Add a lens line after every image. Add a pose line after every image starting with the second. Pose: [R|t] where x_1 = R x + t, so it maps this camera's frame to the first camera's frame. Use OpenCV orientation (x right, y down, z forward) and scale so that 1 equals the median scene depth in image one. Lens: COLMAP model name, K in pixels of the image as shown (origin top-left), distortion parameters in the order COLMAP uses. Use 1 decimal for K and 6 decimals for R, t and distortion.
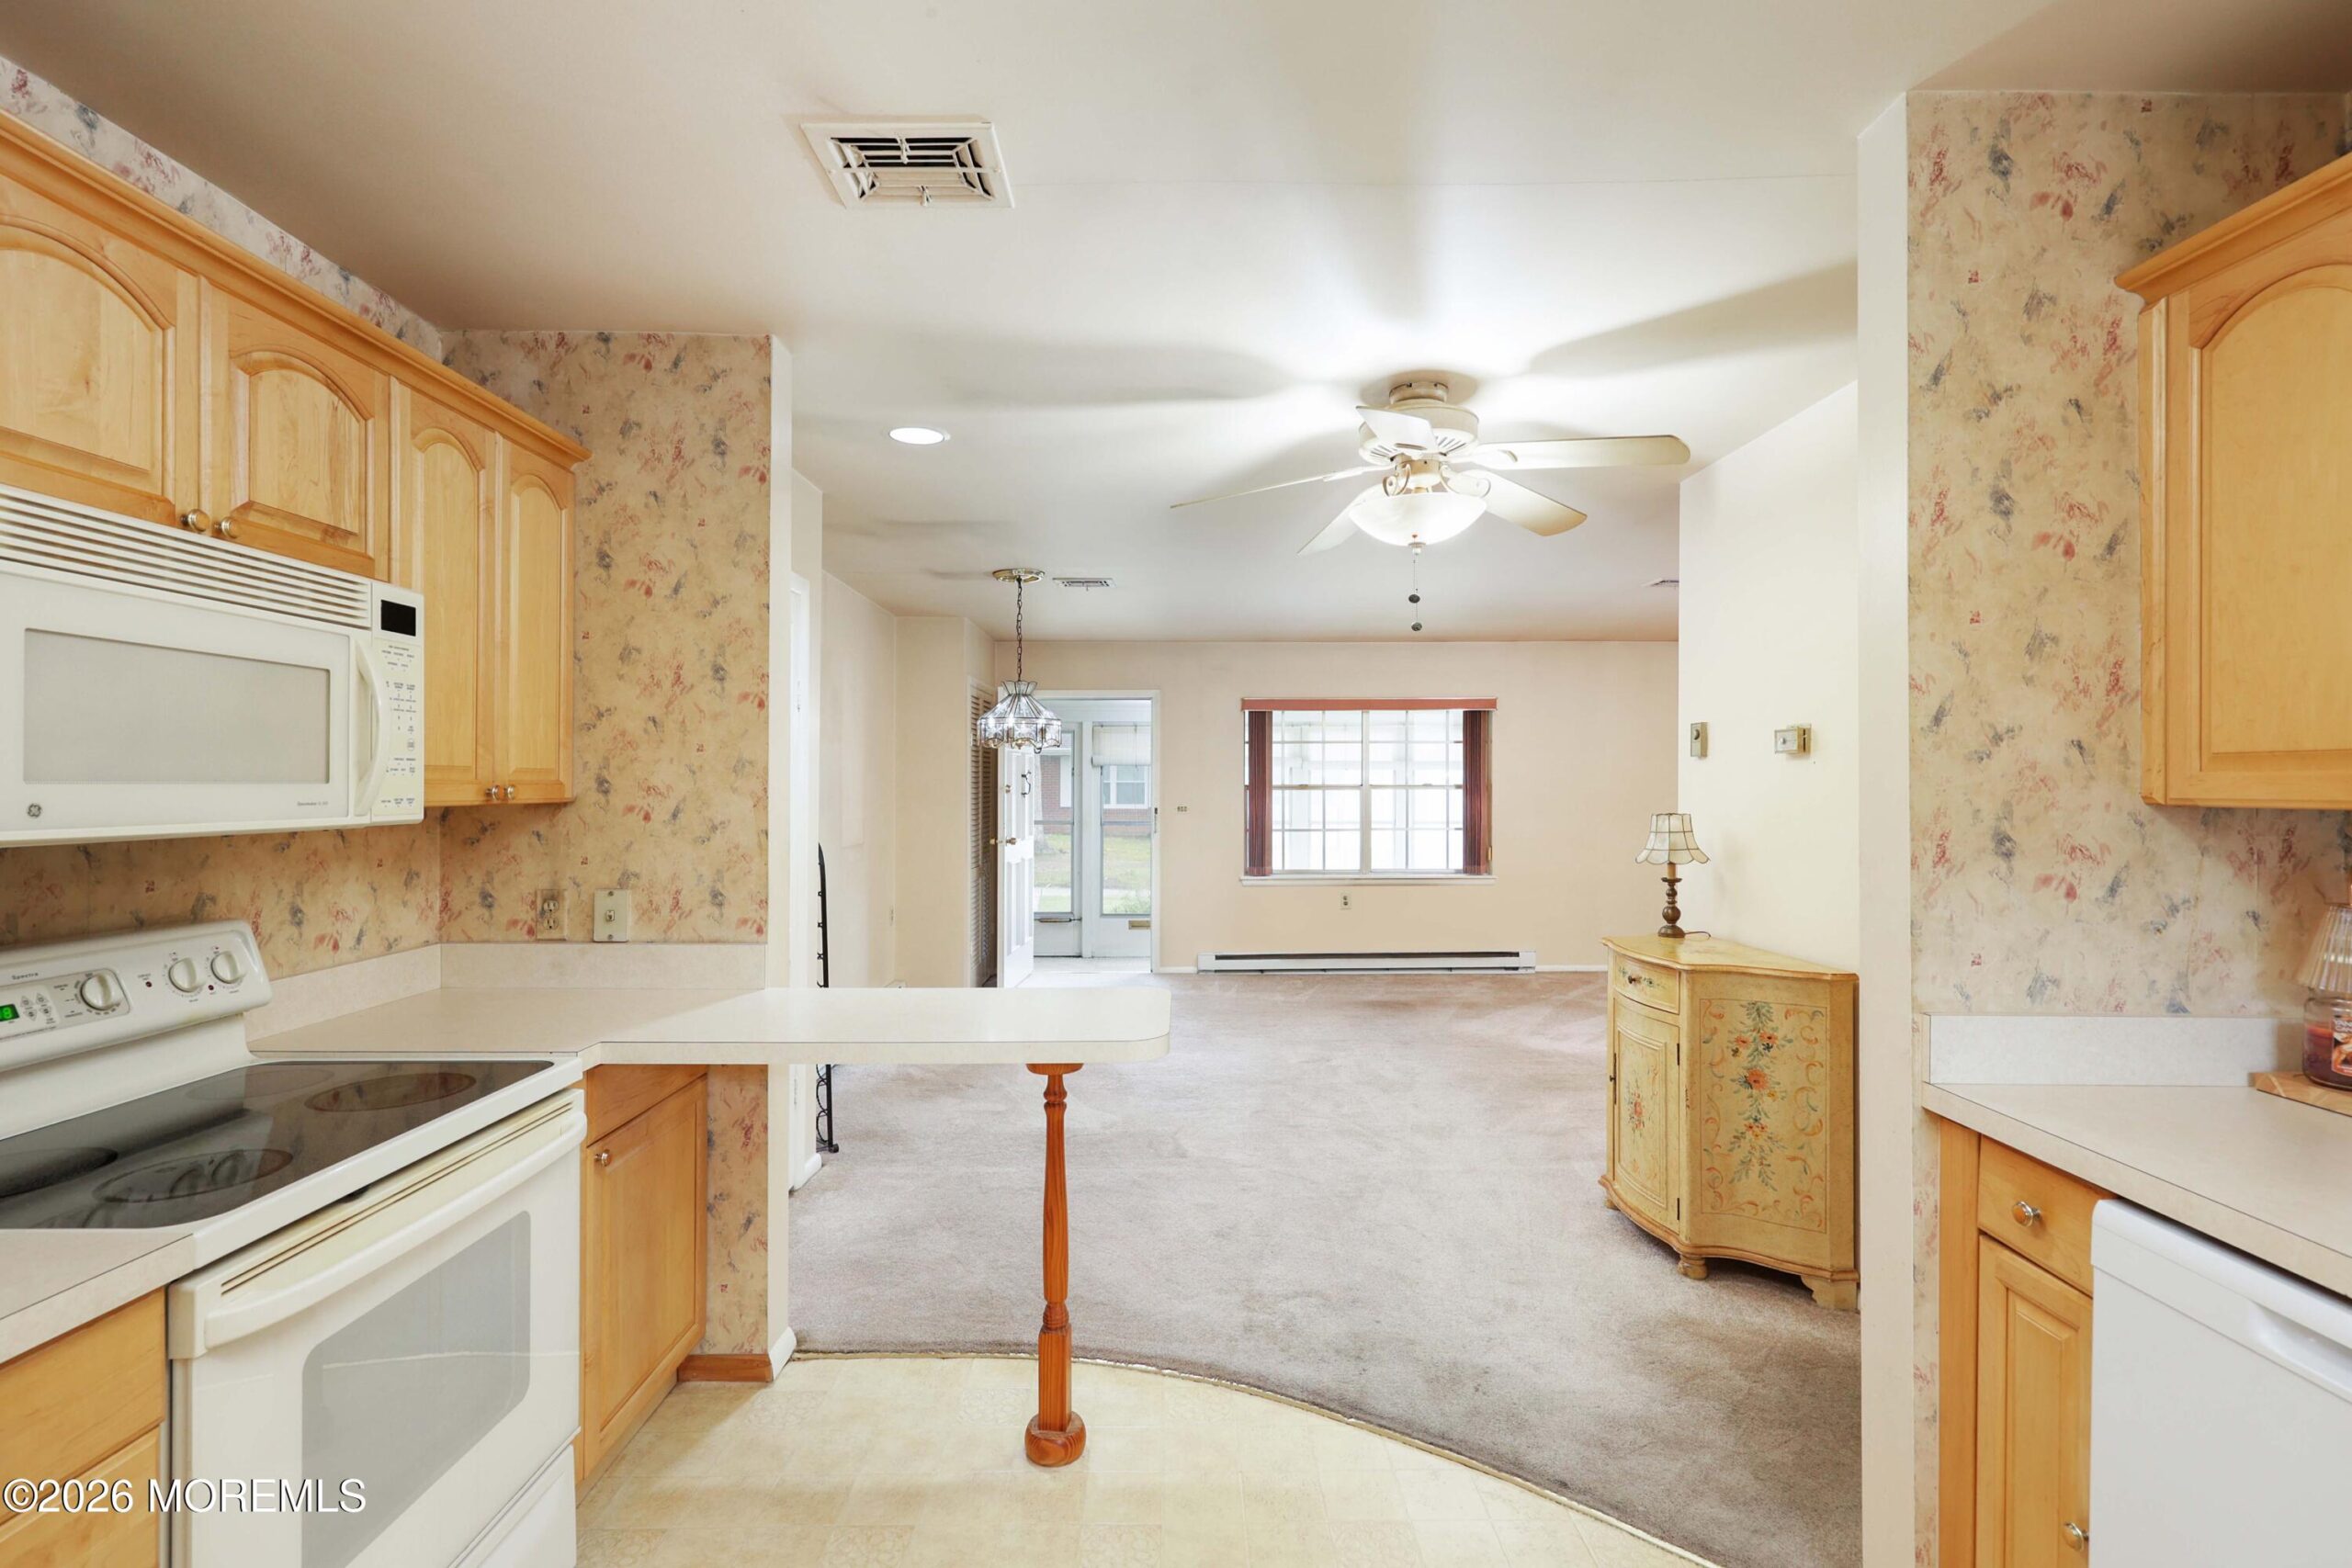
lens RADIAL K [[1089.1, 0, 1164.0], [0, 1089.1, 786.4], [0, 0, 1]] dist [-0.002339, -0.000352]
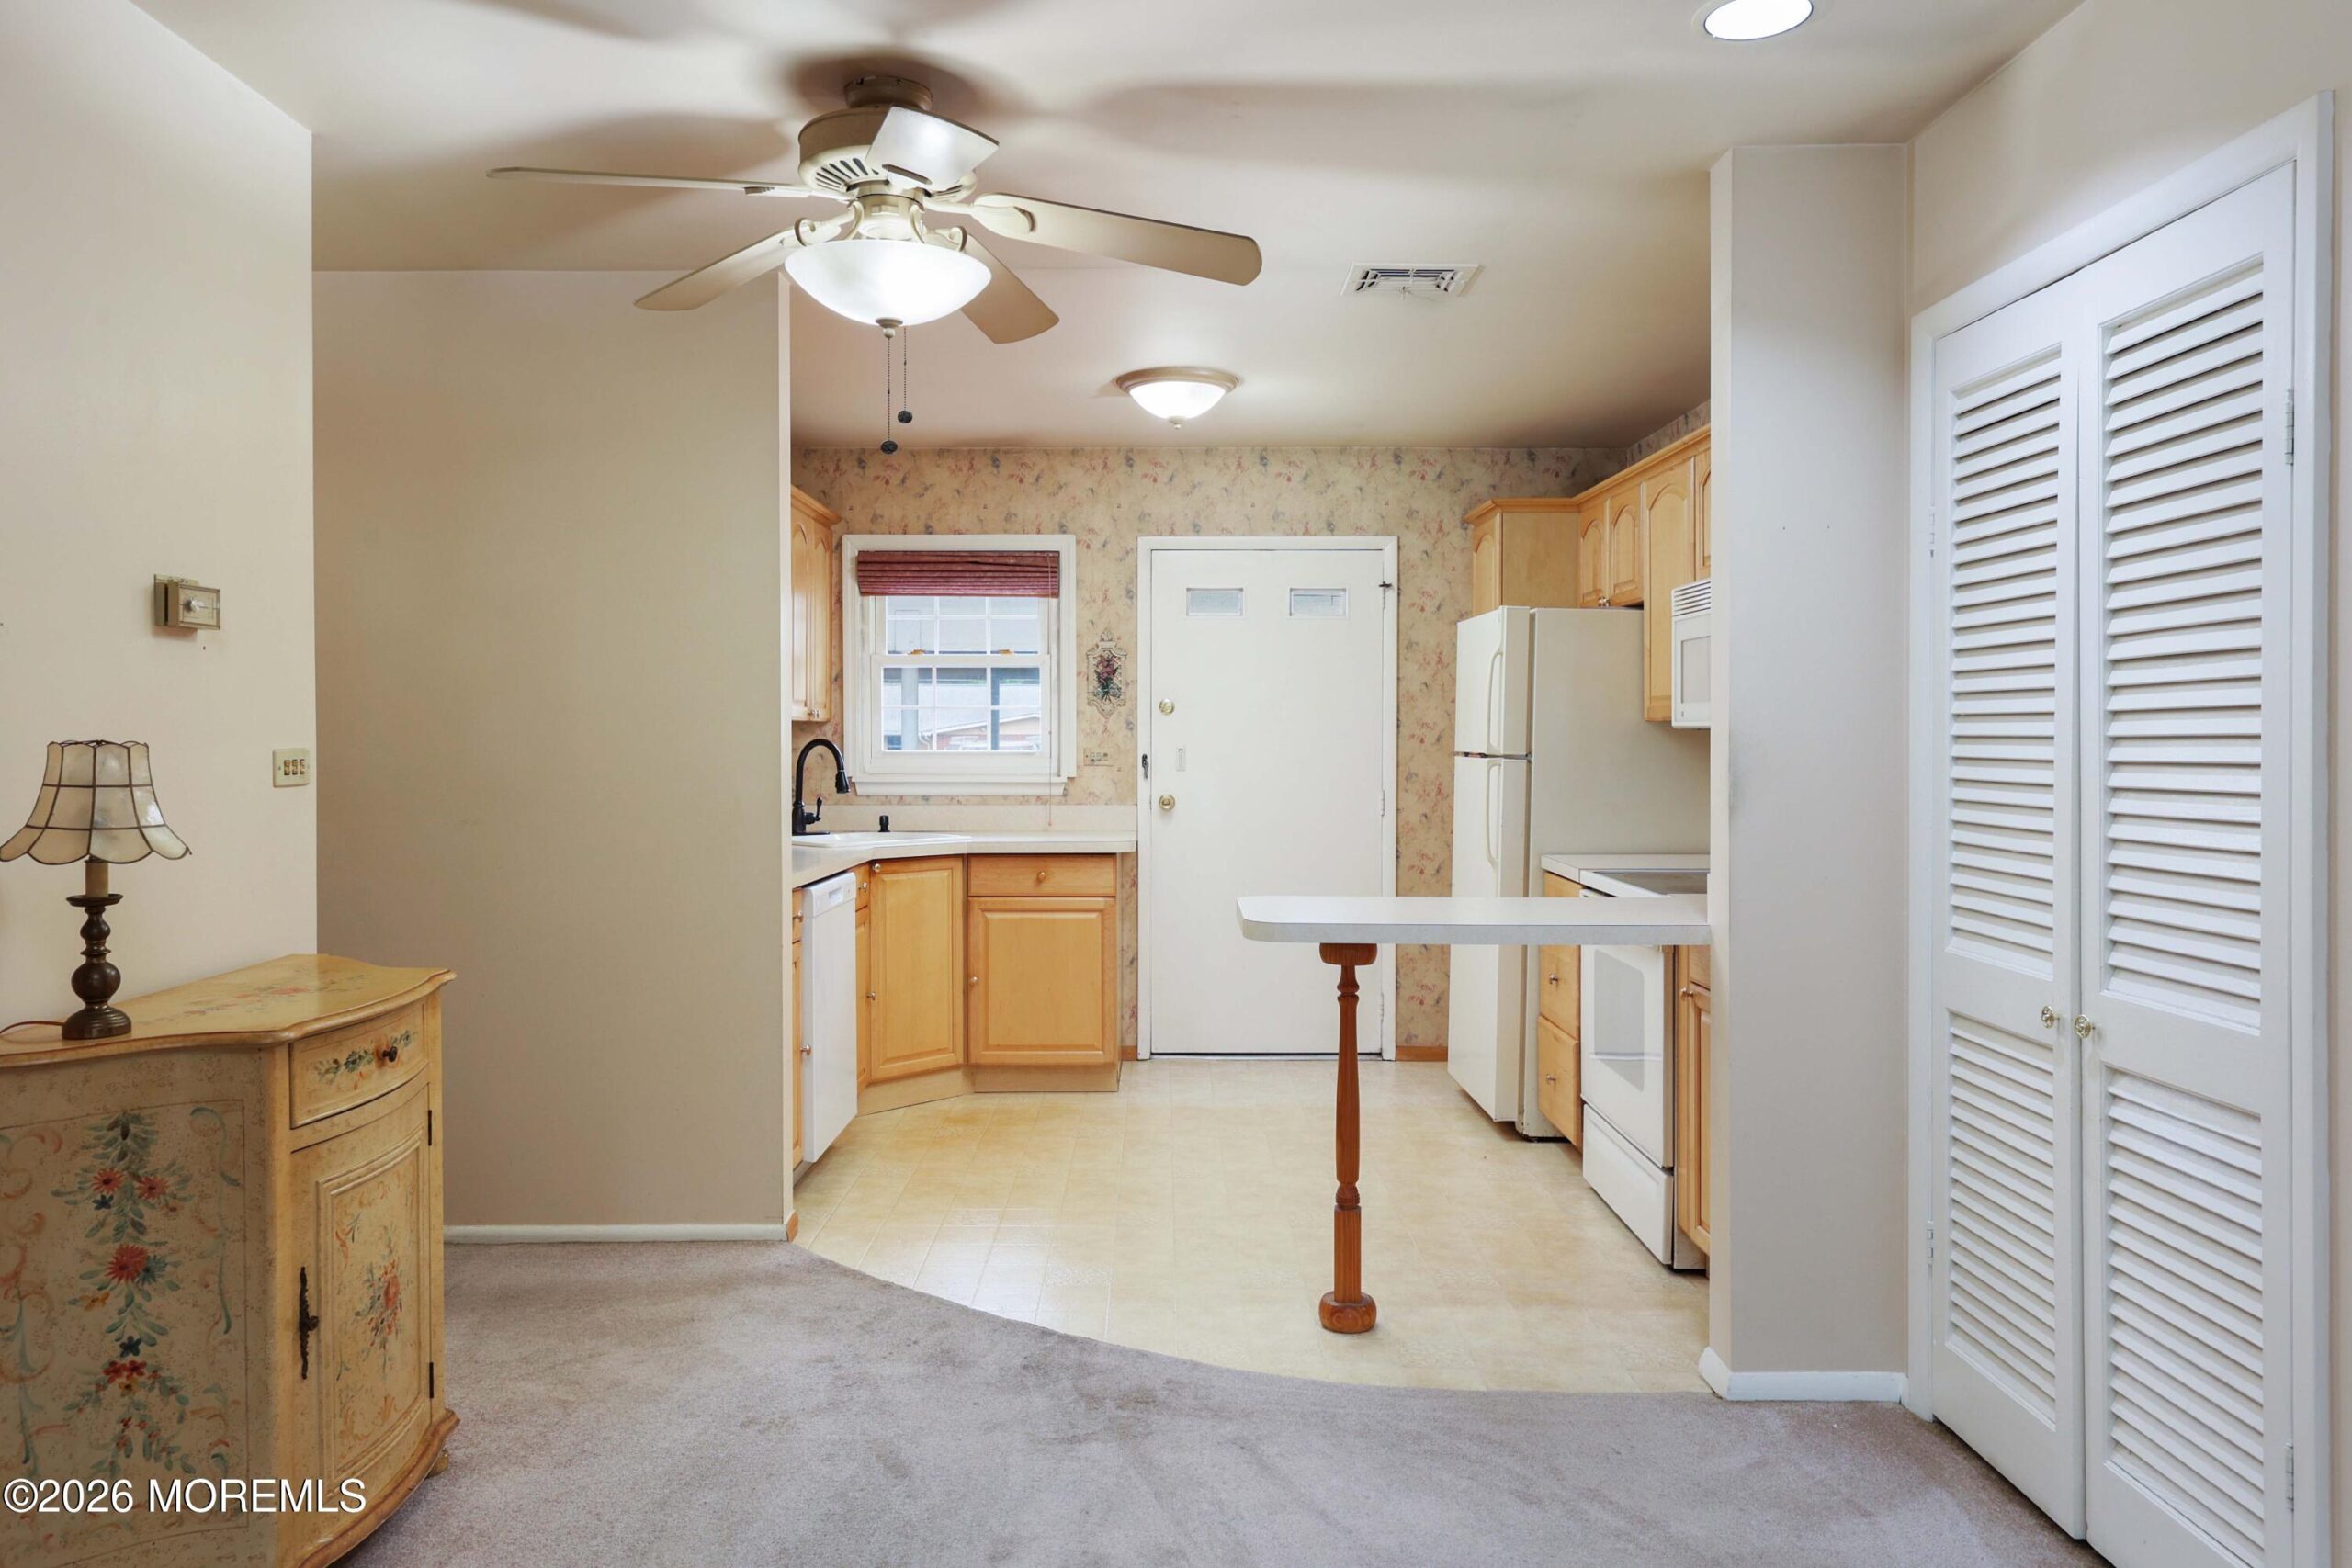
lens RADIAL K [[1571.4, 0, 1163.1], [0, 1571.4, 755.5], [0, 0, 1]] dist [0.005486, -0.005769]
pose [[-0.999926, 0.001069, -0.012127, 0.103777], [0.000895, 0.999896, 0.014396, 0.035497], [0.012141, 0.014384, -0.999823, 2.554000]]
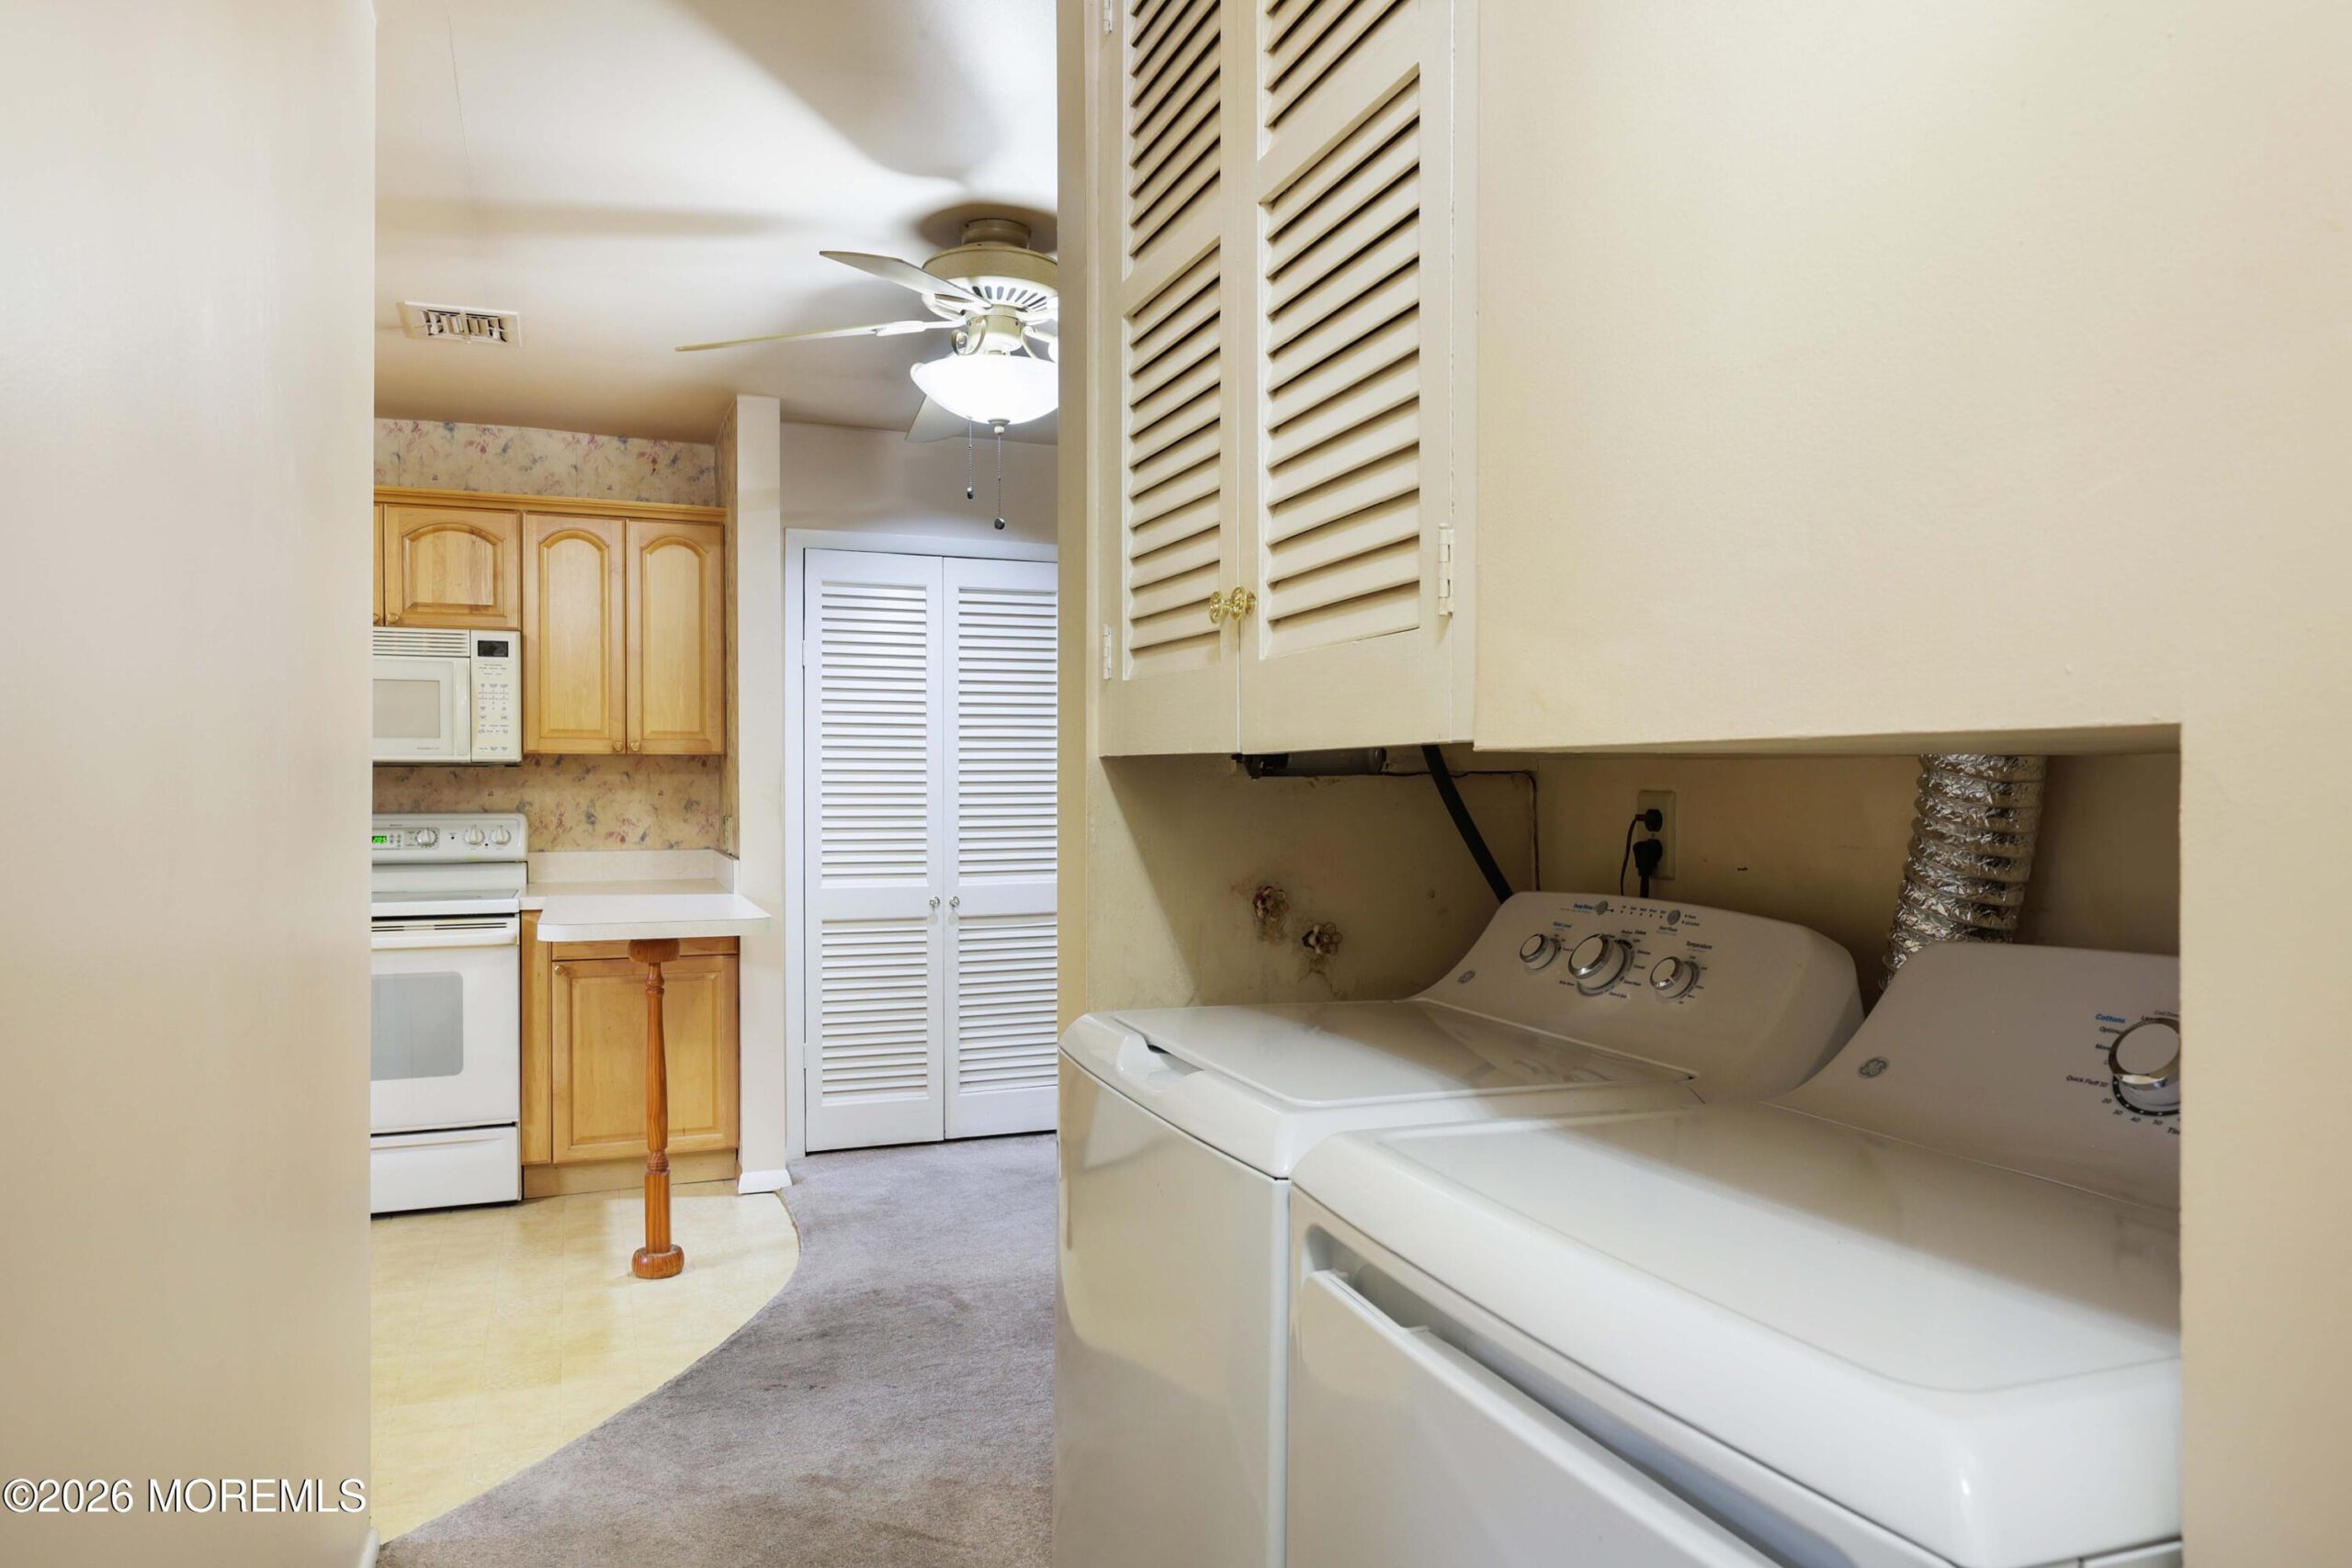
lens RADIAL K [[1494.3, 0, 1185.6], [0, 1494.3, 792.7], [0, 0, 1]] dist [-0.006506, 0.000189]
pose [[0.382758, 0.007562, -0.923818, 1.709313], [-0.001322, 0.999970, 0.007638, 0.055530], [0.923848, -0.001702, 0.382756, 0.920302]]
